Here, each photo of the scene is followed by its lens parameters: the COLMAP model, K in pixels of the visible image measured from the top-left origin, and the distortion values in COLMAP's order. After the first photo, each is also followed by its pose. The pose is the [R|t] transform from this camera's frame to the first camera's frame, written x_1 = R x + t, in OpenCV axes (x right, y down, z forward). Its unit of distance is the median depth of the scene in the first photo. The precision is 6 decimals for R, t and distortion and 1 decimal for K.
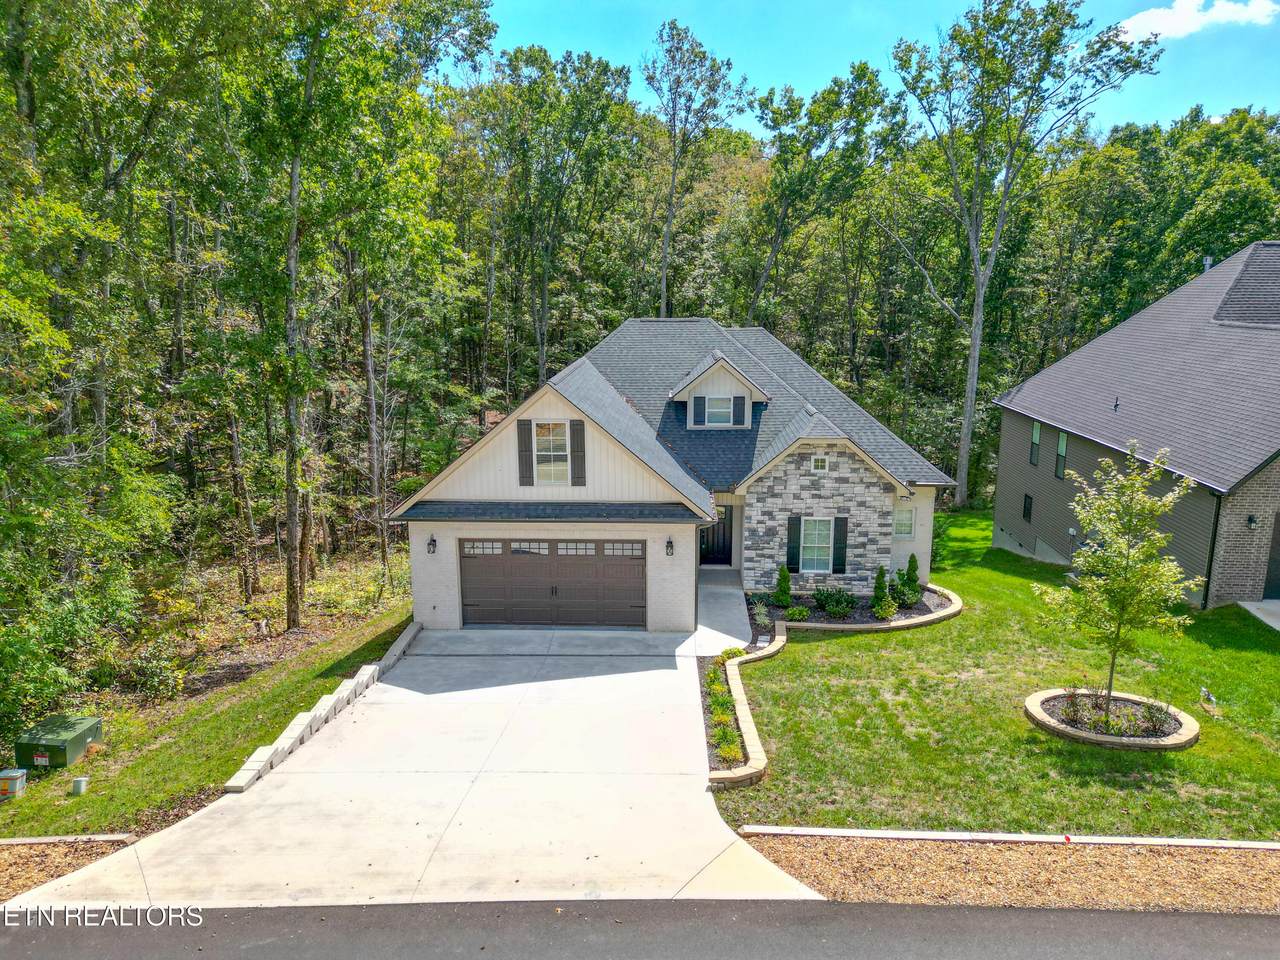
lens RADIAL K [[900.6, 0, 640.0], [0, 900.6, 480.0], [0, 0, 1]] dist [0.114593, -0.104636]
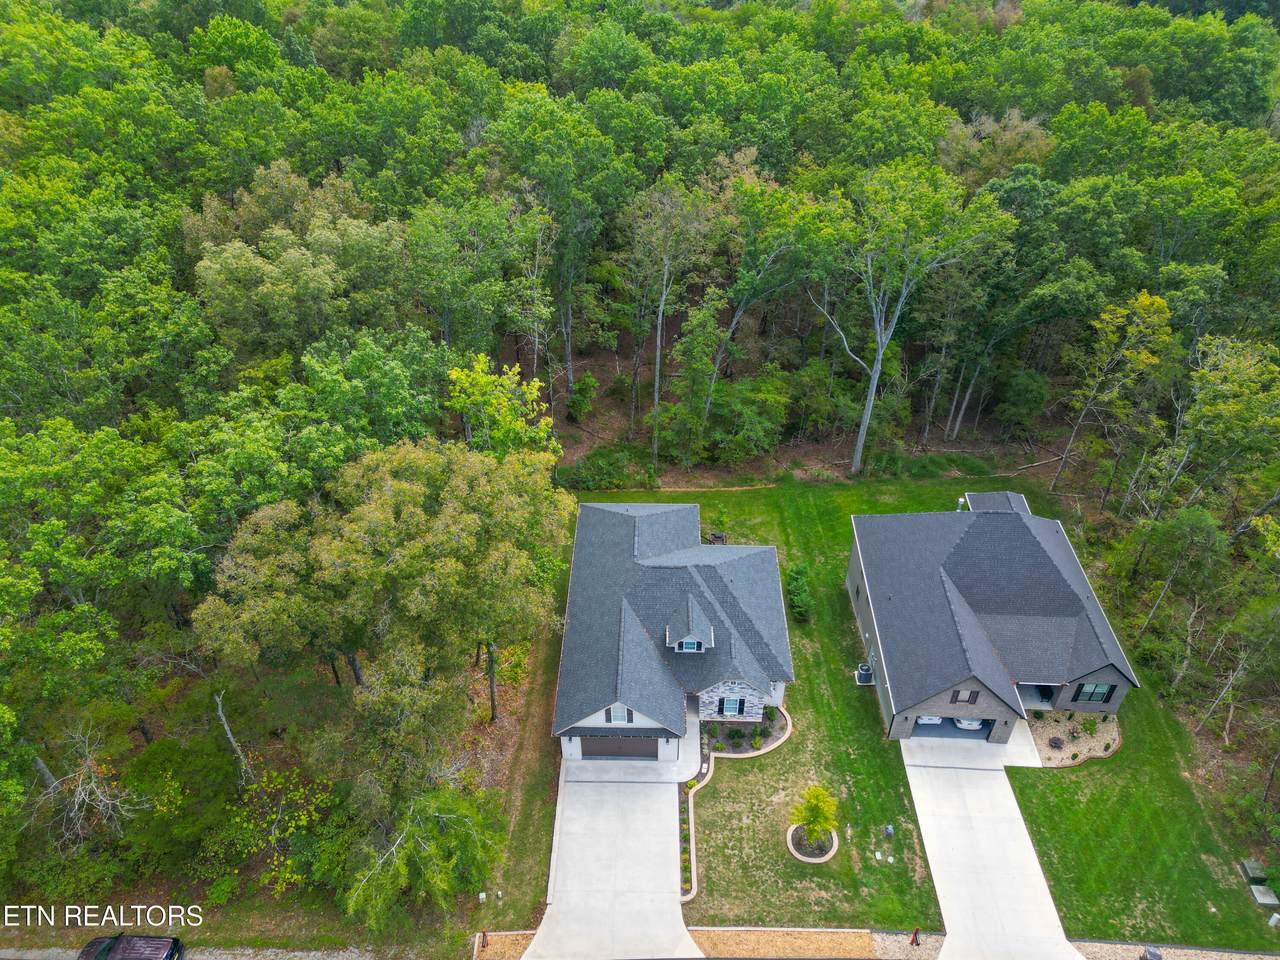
lens RADIAL K [[893.0, 0, 640.0], [0, 893.0, 480.0], [0, 0, 1]] dist [0.052645, -0.098457]
pose [[0.999775, -0.016303, 0.013570, -0.056484], [0.008380, 0.891299, 0.453338, -1.482392], [-0.019486, -0.453123, 0.891235, -0.755696]]
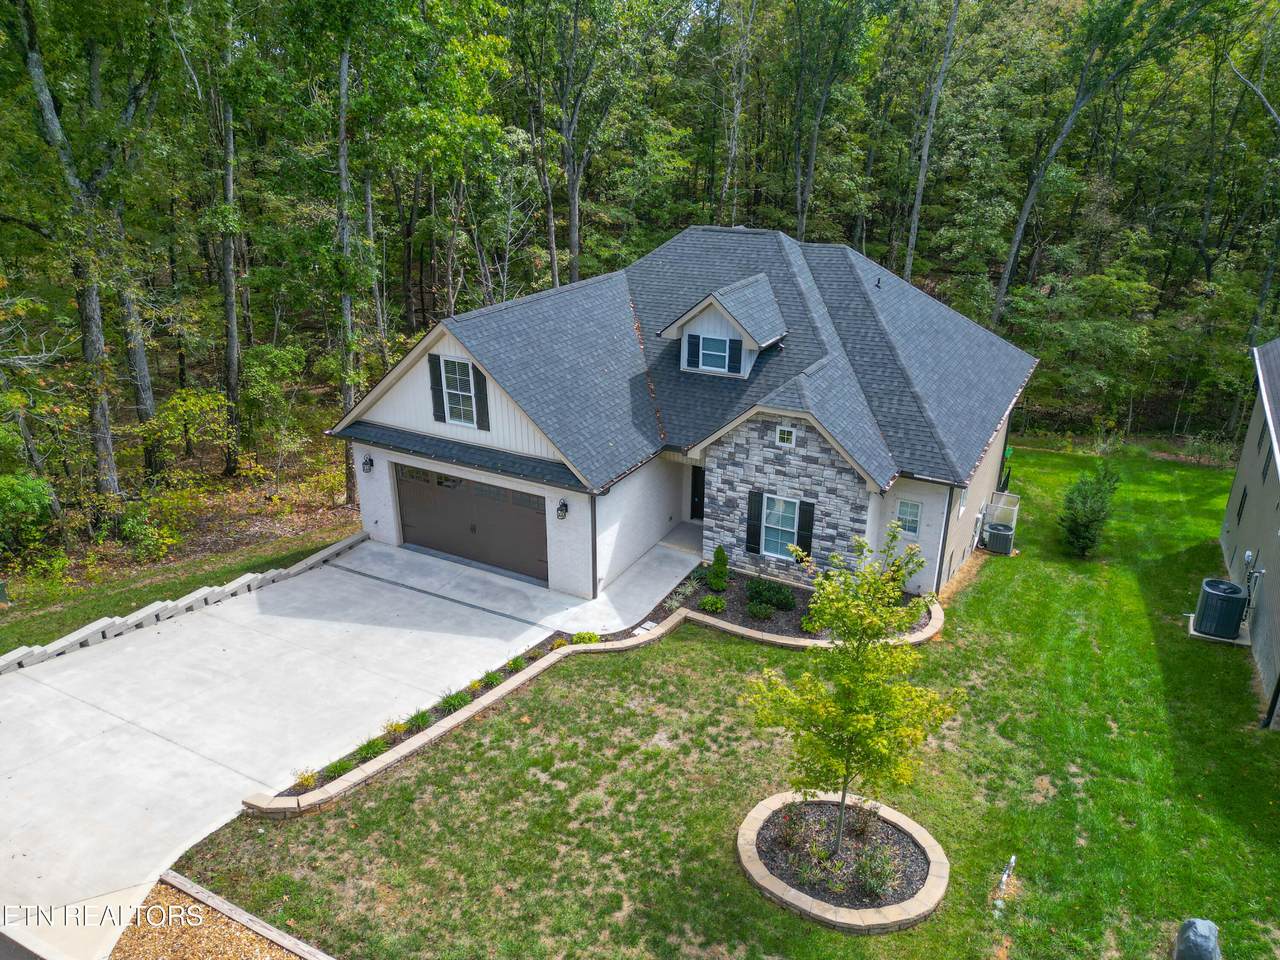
lens RADIAL K [[900.6, 0, 640.0], [0, 900.6, 480.0], [0, 0, 1]] dist [0.114593, -0.104636]
pose [[0.897893, 0.170301, -0.405938, 0.424117], [-0.097634, 0.976212, 0.193590, -0.127370], [0.429251, -0.134190, 0.893161, 0.187239]]
